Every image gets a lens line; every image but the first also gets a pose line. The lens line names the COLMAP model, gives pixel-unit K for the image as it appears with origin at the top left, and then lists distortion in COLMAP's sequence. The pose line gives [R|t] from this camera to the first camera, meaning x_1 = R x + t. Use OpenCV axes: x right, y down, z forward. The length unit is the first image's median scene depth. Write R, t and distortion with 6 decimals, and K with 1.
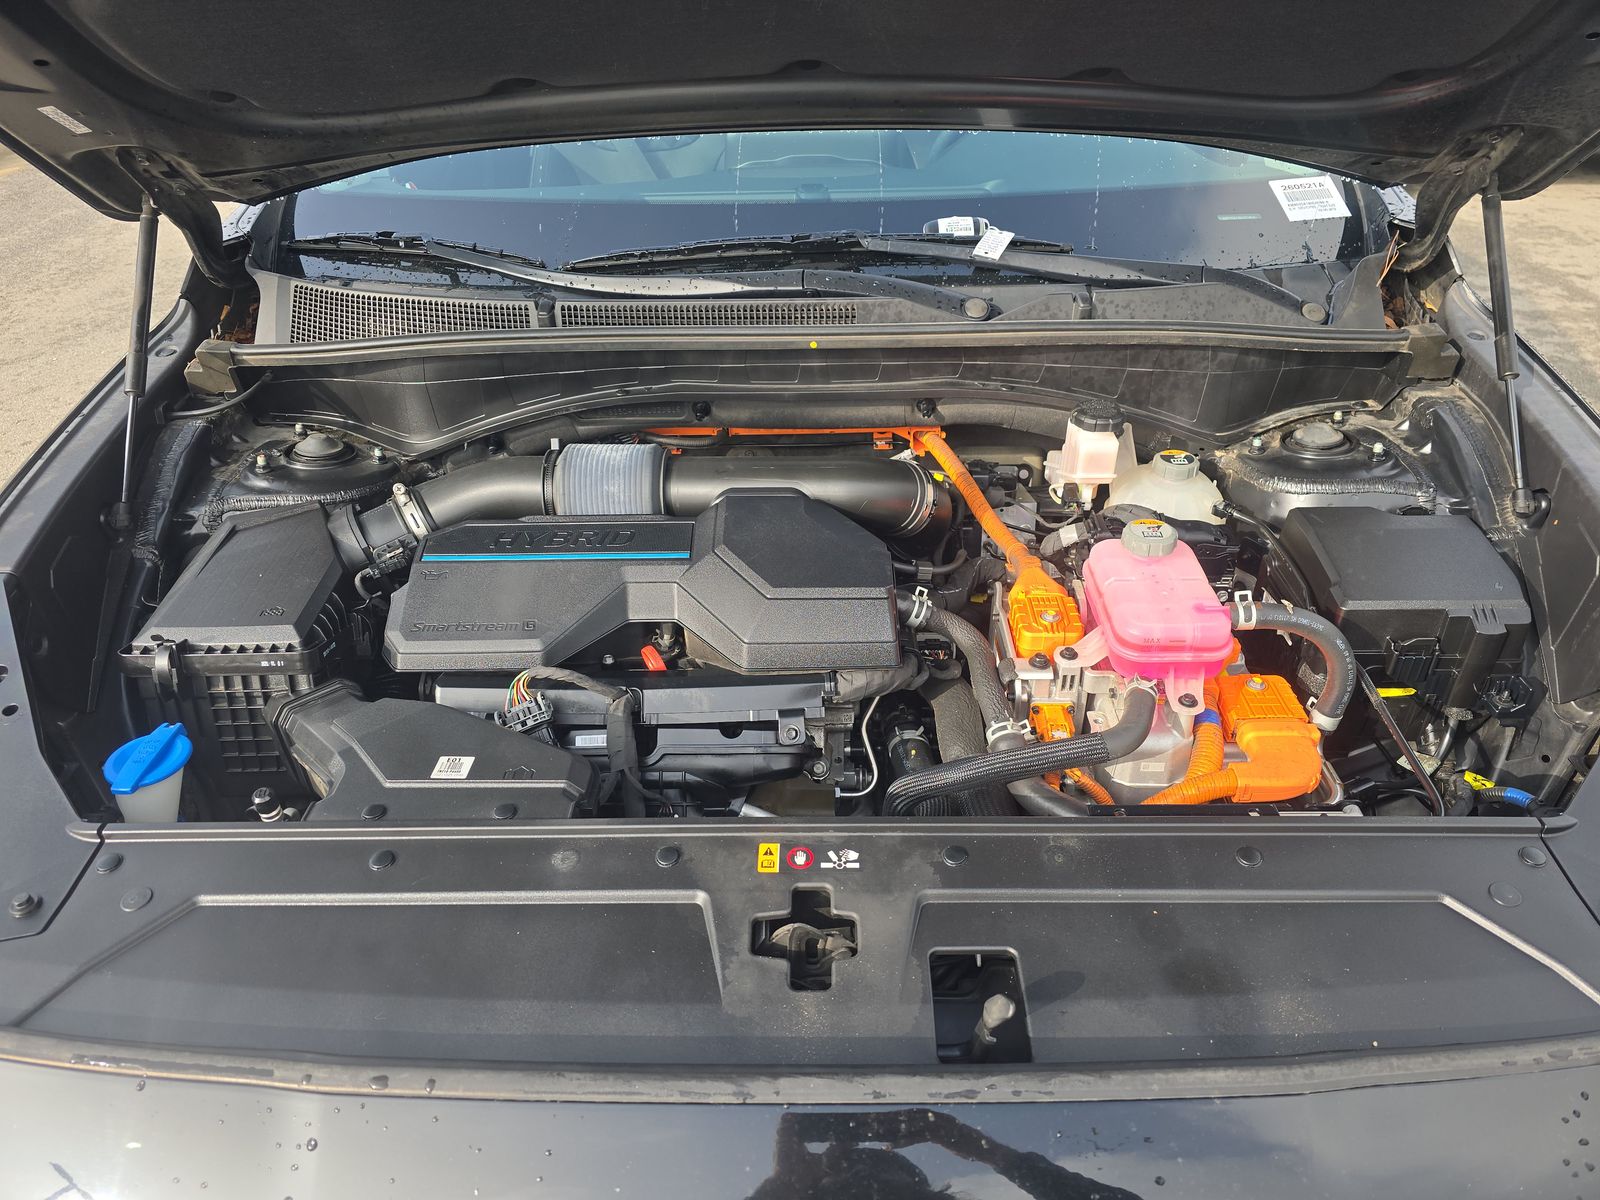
lens RADIAL K [[1078.6, 0, 800.0], [0, 1078.6, 600.0], [0, 0, 1]] dist [-0.007655, -0.007504]
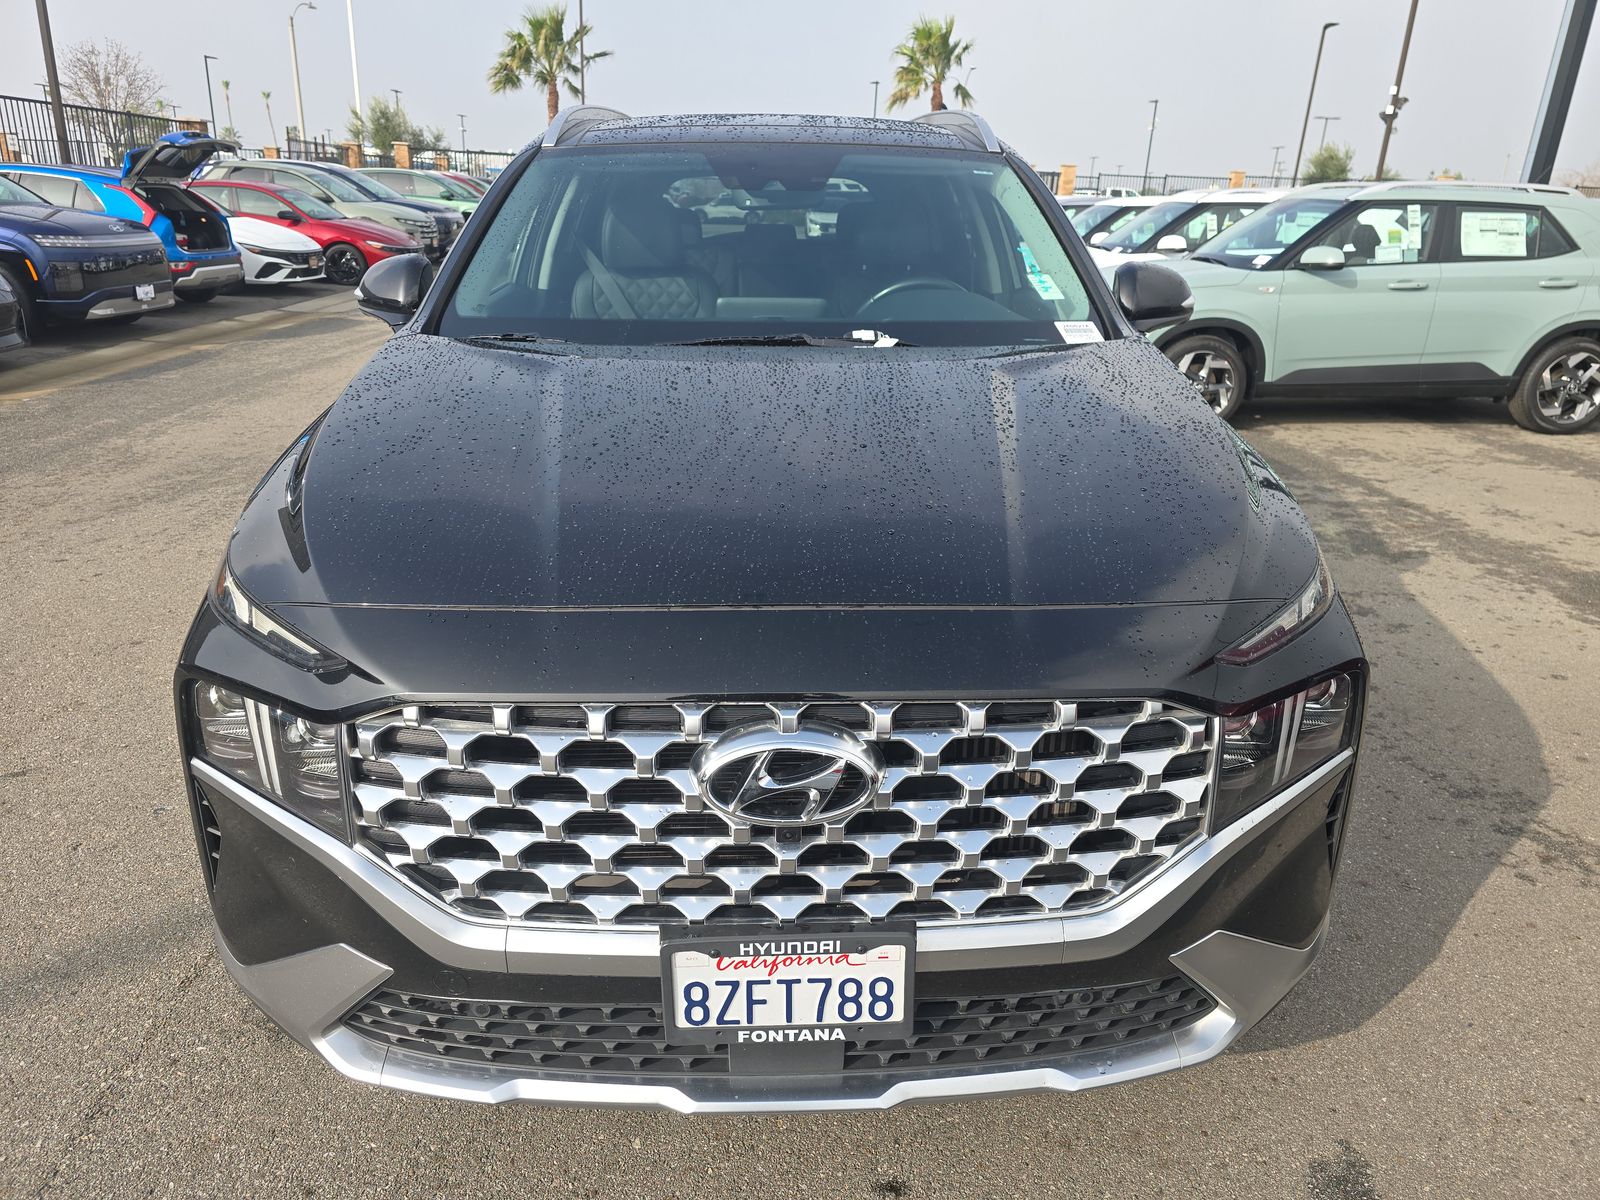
lens RADIAL K [[1078.6, 0, 800.0], [0, 1078.6, 600.0], [0, 0, 1]] dist [-0.007655, -0.007504]
pose [[0.998357, 0.009866, 0.056439, -0.012367], [0.003635, 0.972171, -0.234246, 0.128433], [-0.057179, 0.234066, 0.970538, -0.149137]]
